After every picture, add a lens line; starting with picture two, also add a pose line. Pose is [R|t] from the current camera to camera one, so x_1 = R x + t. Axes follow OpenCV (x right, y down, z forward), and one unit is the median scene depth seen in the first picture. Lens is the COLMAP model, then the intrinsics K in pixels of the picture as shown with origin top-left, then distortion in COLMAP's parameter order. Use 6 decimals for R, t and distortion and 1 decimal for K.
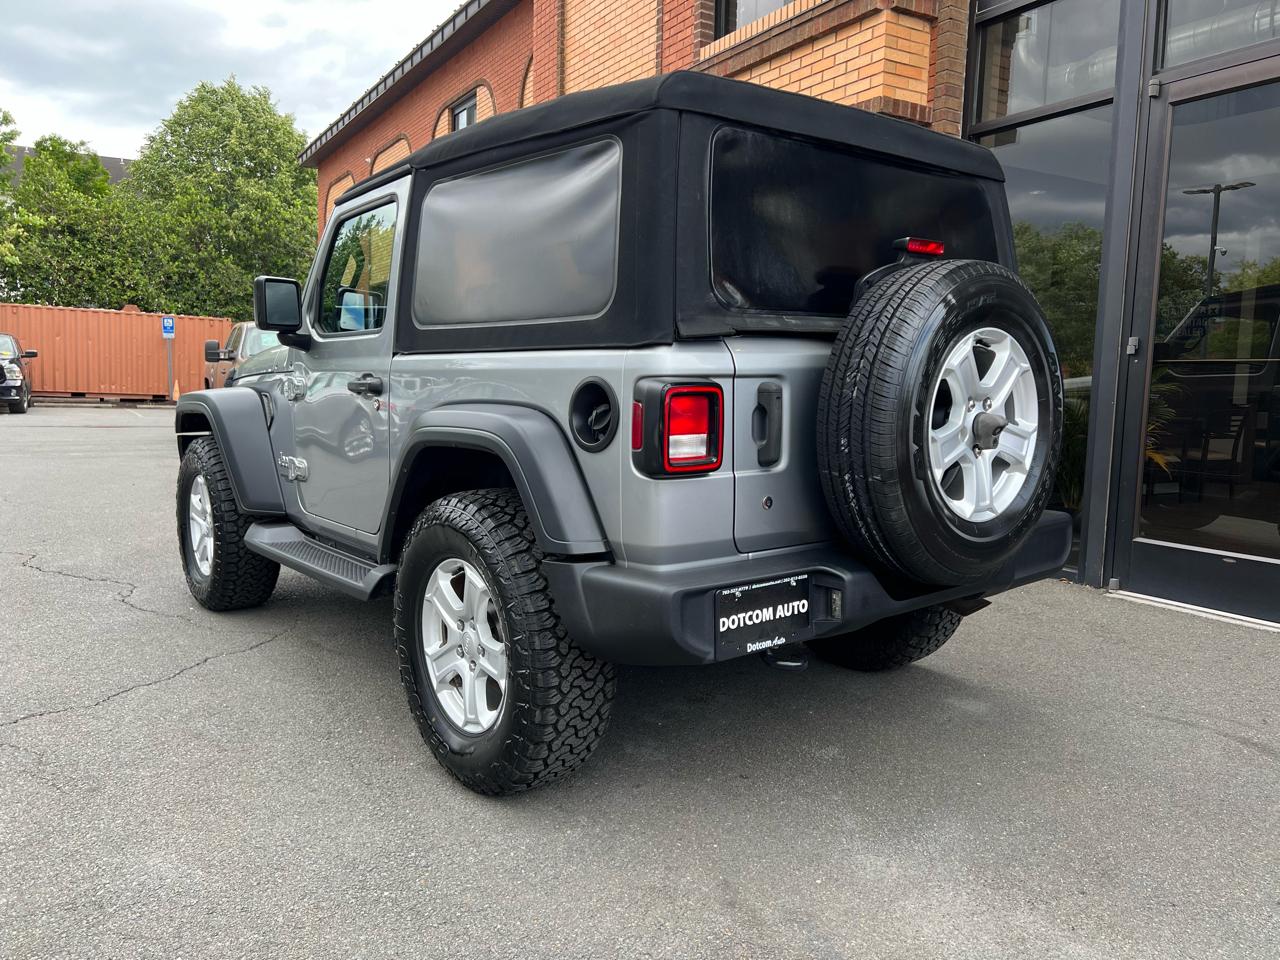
lens RADIAL K [[950.9, 0, 639.7], [0, 950.9, 473.6], [0, 0, 1]] dist [0.027730, -0.006952]
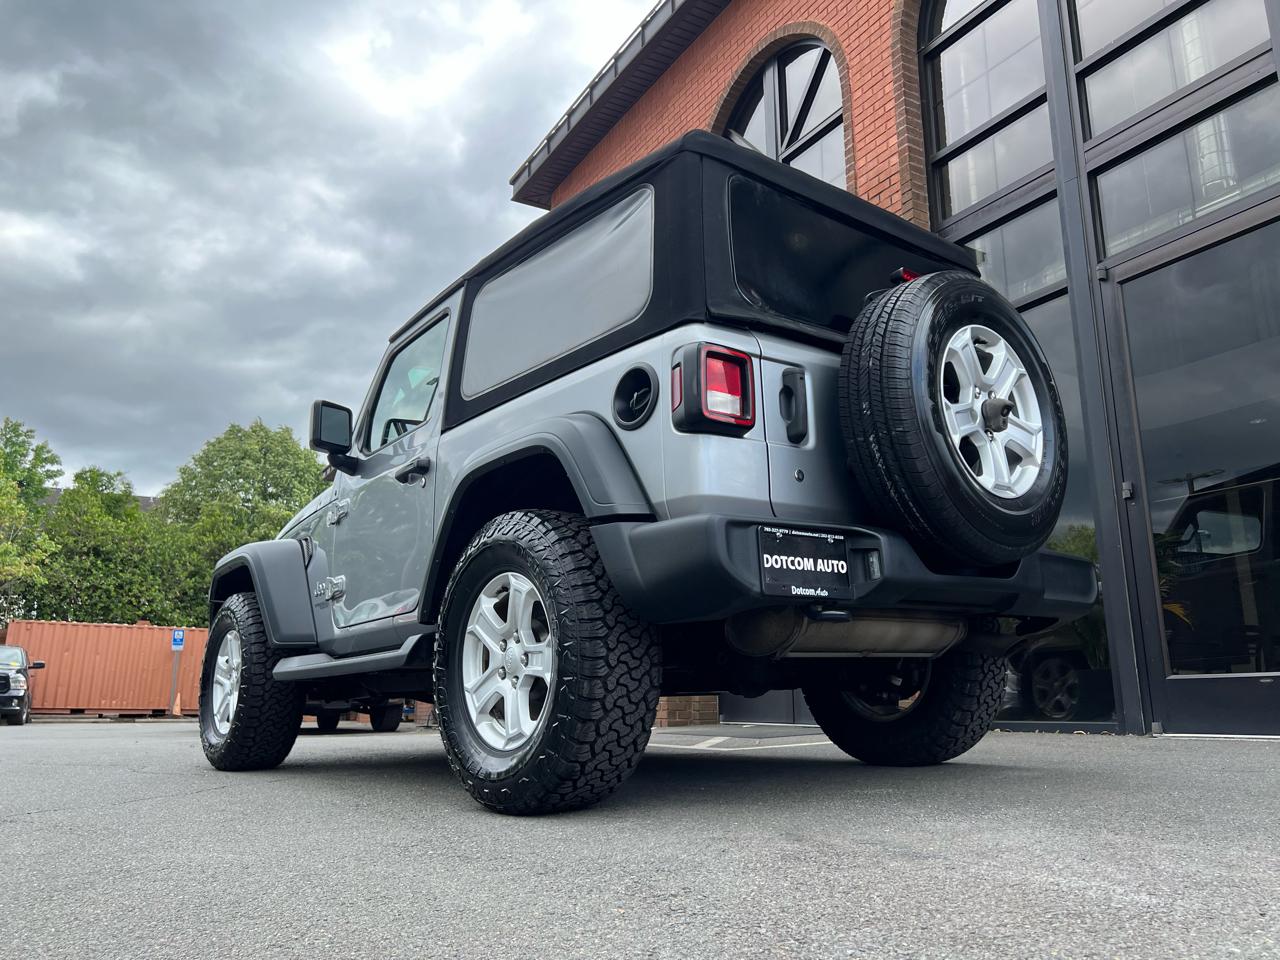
lens RADIAL K [[948.1, 0, 643.0], [0, 948.1, 484.2], [0, 0, 1]] dist [0.042911, -0.035410]
pose [[0.999549, -0.029806, 0.003752, -0.041885], [0.029436, 0.946788, -0.320510, 0.348773], [0.006001, 0.320476, 0.947238, -0.004906]]
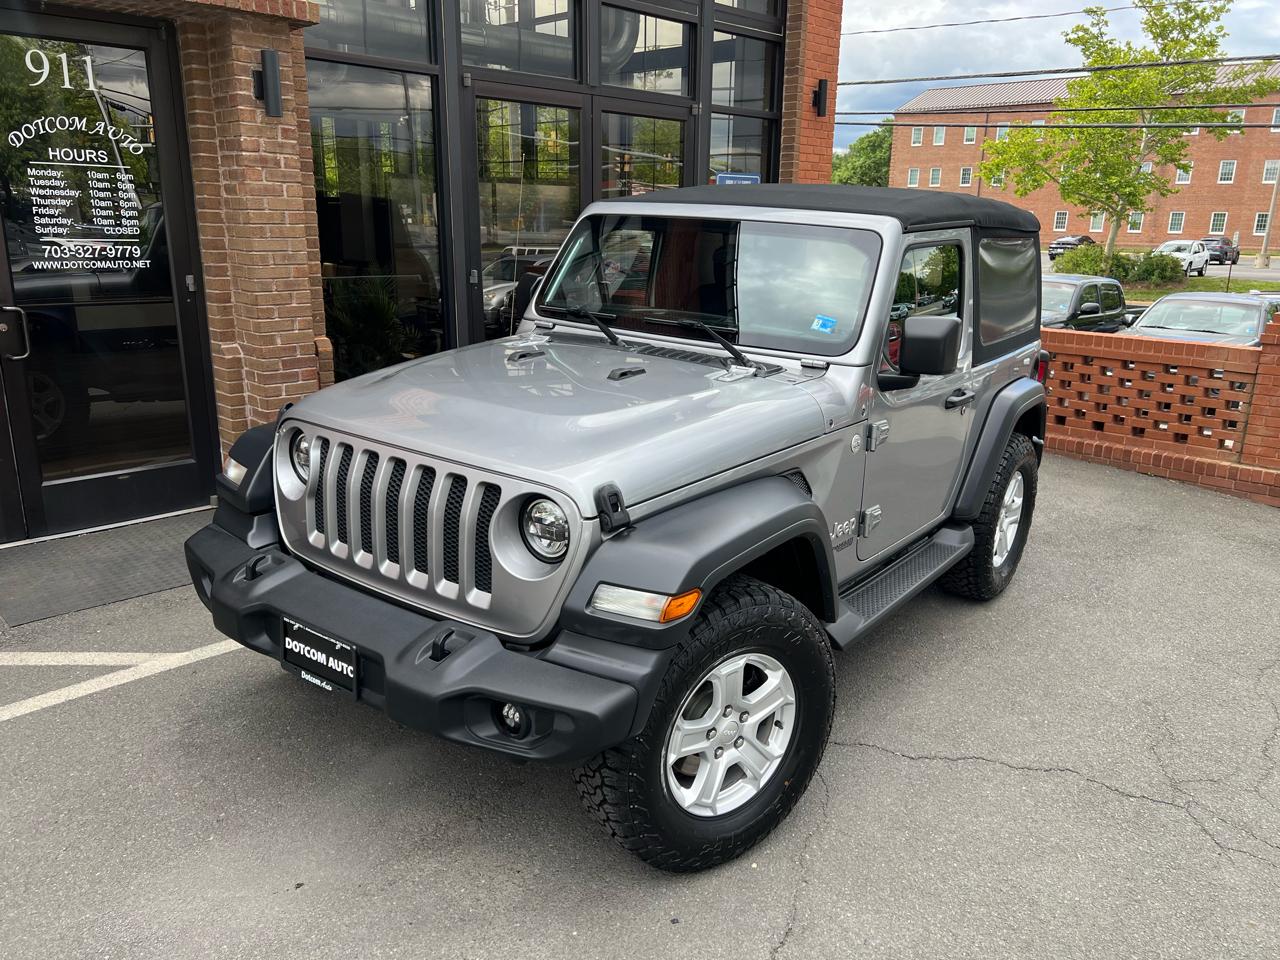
lens RADIAL K [[954.4, 0, 643.8], [0, 954.4, 480.8], [0, 0, 1]] dist [0.051185, -0.057321]
pose [[-0.257020, -0.288205, 0.922431, -1.716681], [0.068981, 0.946590, 0.314974, -0.519797], [-0.963941, 0.144585, -0.223412, 2.133783]]
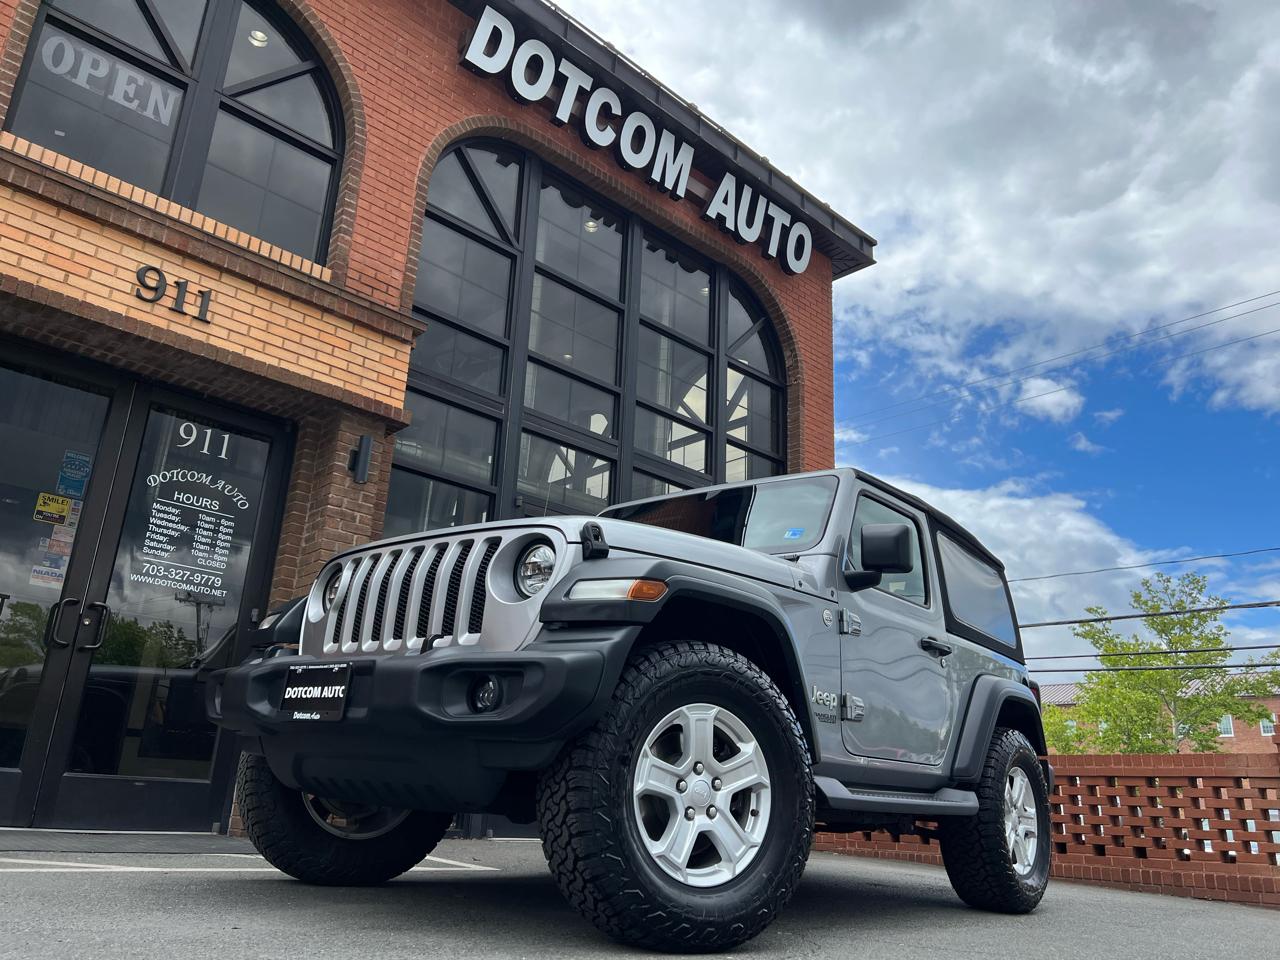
lens RADIAL K [[952.1, 0, 637.0], [0, 952.1, 485.1], [0, 0, 1]] dist [0.046012, -0.045781]
pose [[-0.210527, 0.282451, 0.935895, -1.908162], [0.042605, 0.959093, -0.279868, 0.059782], [-0.976659, -0.019046, -0.213948, 2.145102]]
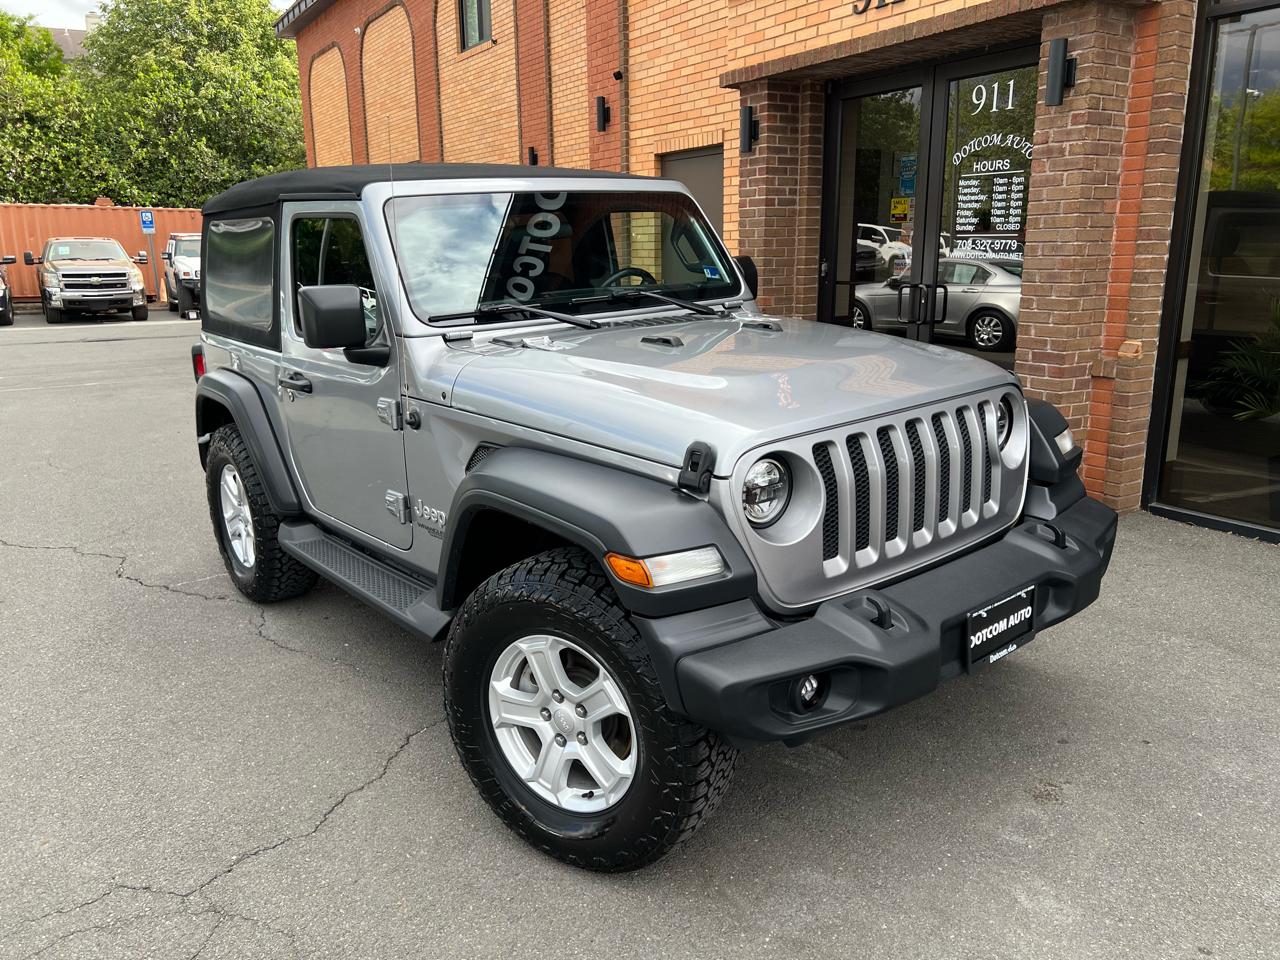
lens RADIAL K [[951.4, 0, 642.3], [0, 951.4, 474.4], [0, 0, 1]] dist [0.044381, -0.045303]
pose [[0.999030, -0.041648, 0.014304, -0.385384], [0.039299, 0.989773, 0.137133, -0.216537], [-0.019869, -0.136438, 0.990449, 0.304466]]
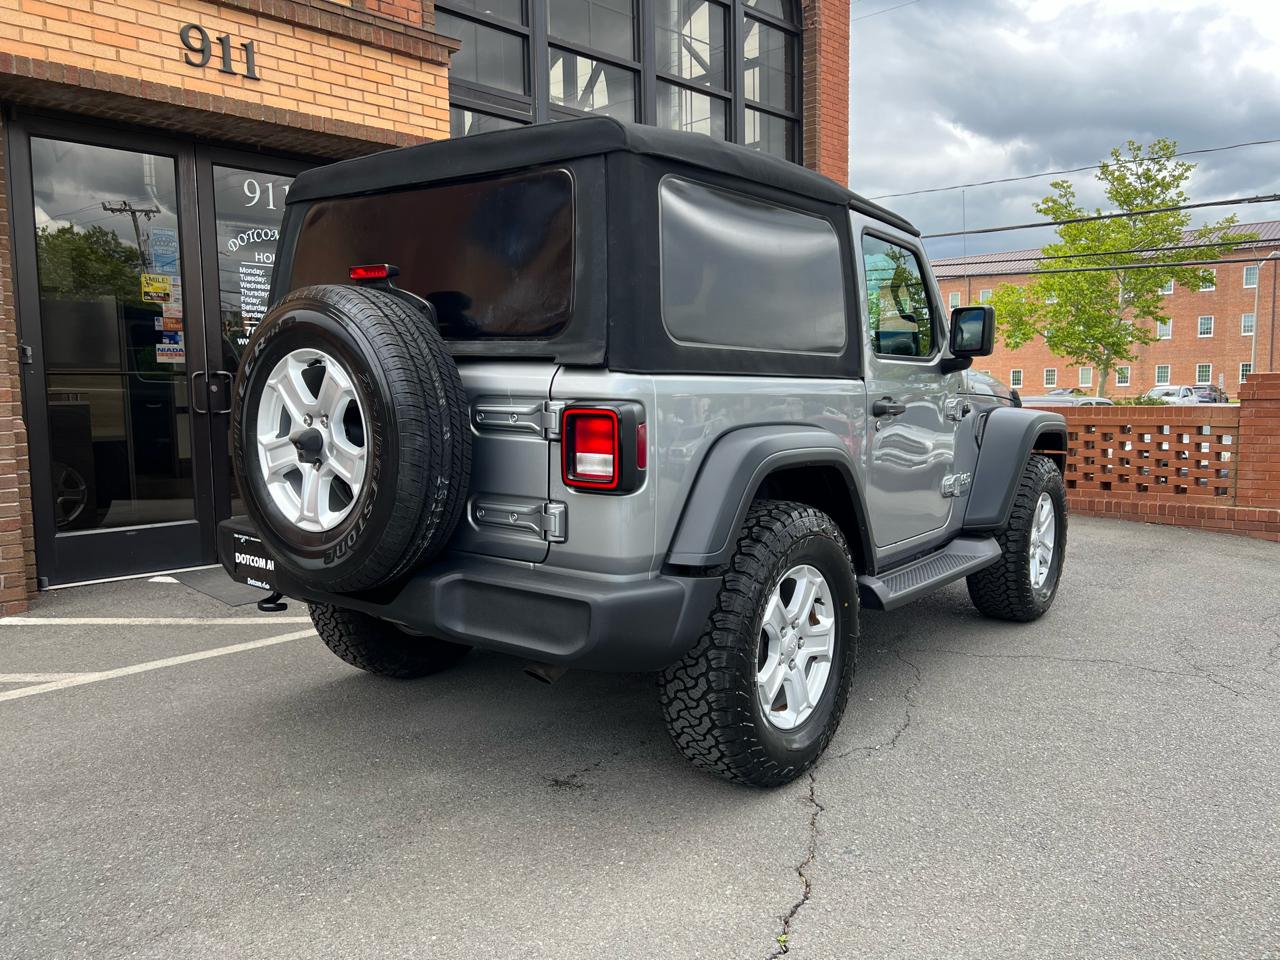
lens RADIAL K [[956.0, 0, 627.8], [0, 956.0, 478.8], [0, 0, 1]] dist [0.039931, -0.042021]
pose [[-0.242851, -0.111069, 0.963684, -2.112254], [0.102045, 0.984987, 0.139240, -0.303627], [-0.964681, 0.132154, -0.227871, 2.461045]]
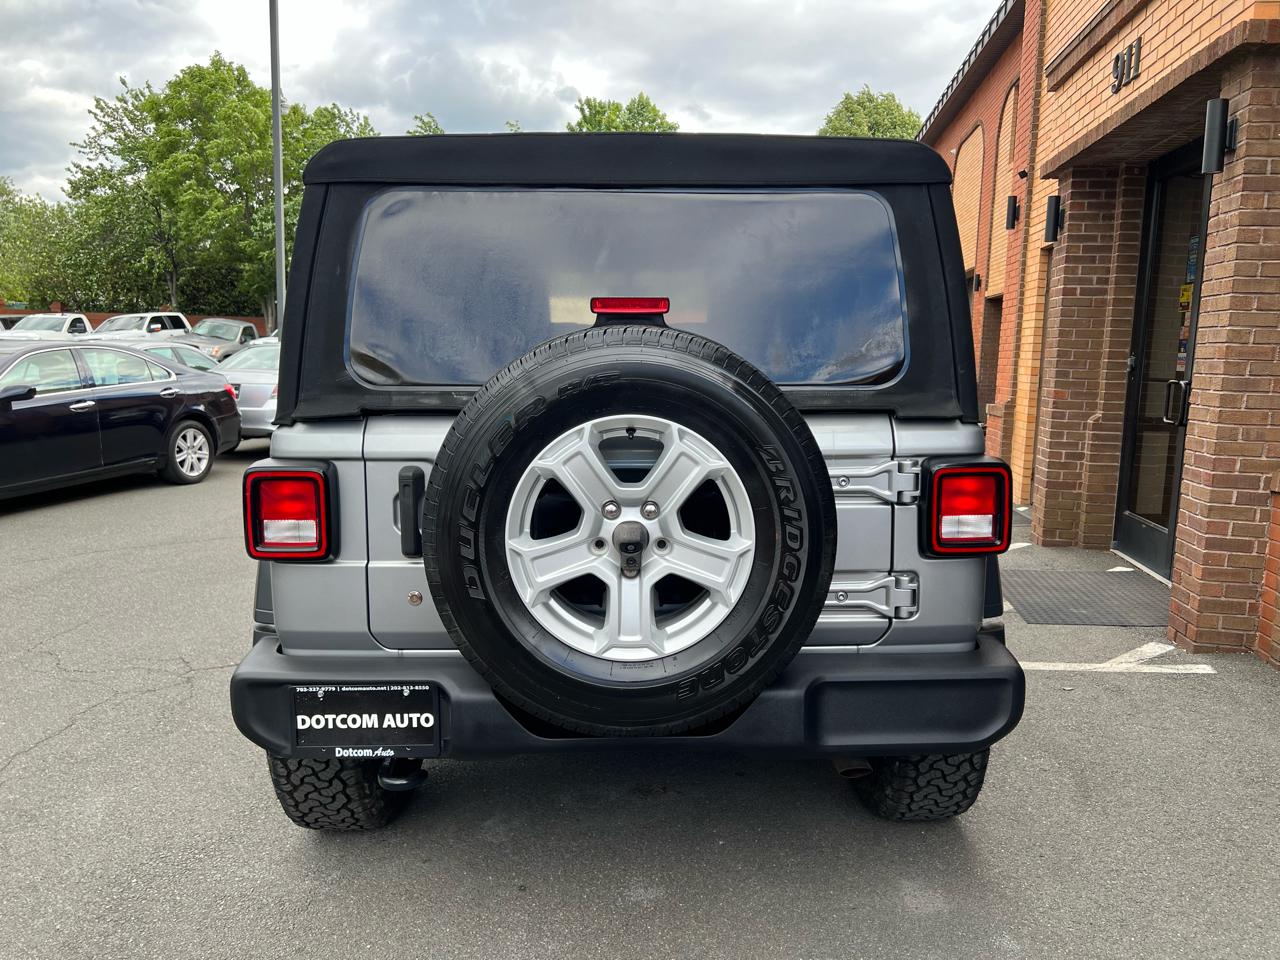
lens RADIAL K [[952.7, 0, 668.0], [0, 952.7, 477.7], [0, 0, 1]] dist [0.044511, -0.045847]
pose [[0.795340, 0.073314, -0.601714, 0.804581], [-0.063352, 0.997276, 0.037771, -0.124114], [0.602844, 0.008079, 0.797818, 0.388496]]
